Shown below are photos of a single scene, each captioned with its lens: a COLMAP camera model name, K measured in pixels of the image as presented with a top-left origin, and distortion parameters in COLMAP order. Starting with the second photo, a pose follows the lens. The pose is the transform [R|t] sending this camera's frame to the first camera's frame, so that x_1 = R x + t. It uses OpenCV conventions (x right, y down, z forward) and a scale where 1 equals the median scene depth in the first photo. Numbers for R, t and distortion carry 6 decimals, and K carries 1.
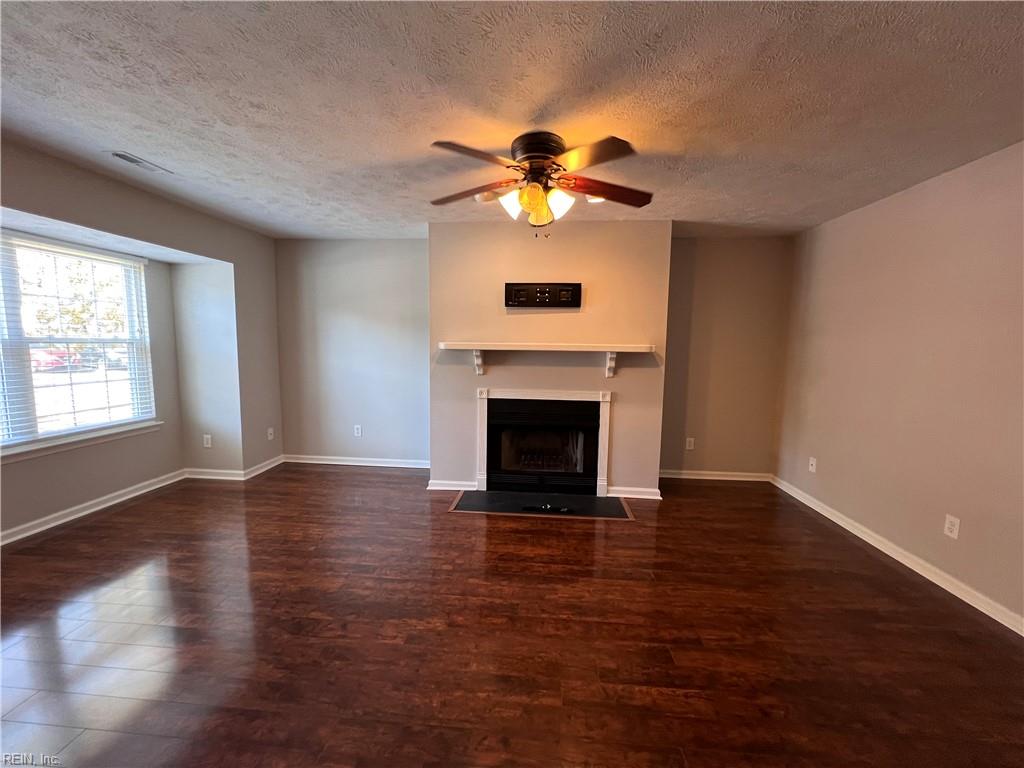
lens RADIAL K [[409.7, 0, 512.4], [0, 409.7, 383.2], [0, 0, 1]] dist [-0.006921, 0.000939]
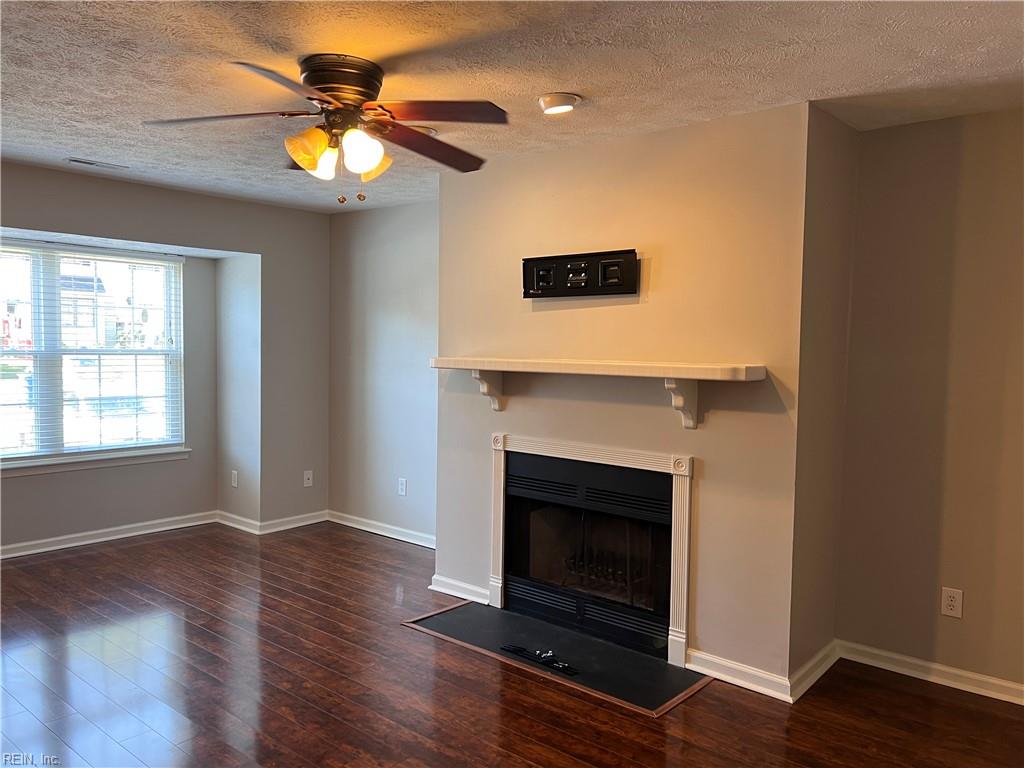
lens RADIAL K [[765.3, 0, 513.3], [0, 765.3, 383.0], [0, 0, 1]] dist [0.025434, -0.014653]
pose [[0.813871, 0.027747, -0.580383, 0.594131], [-0.062349, 0.997262, -0.039756, -0.018289], [0.577691, 0.068542, 0.813373, 0.096479]]
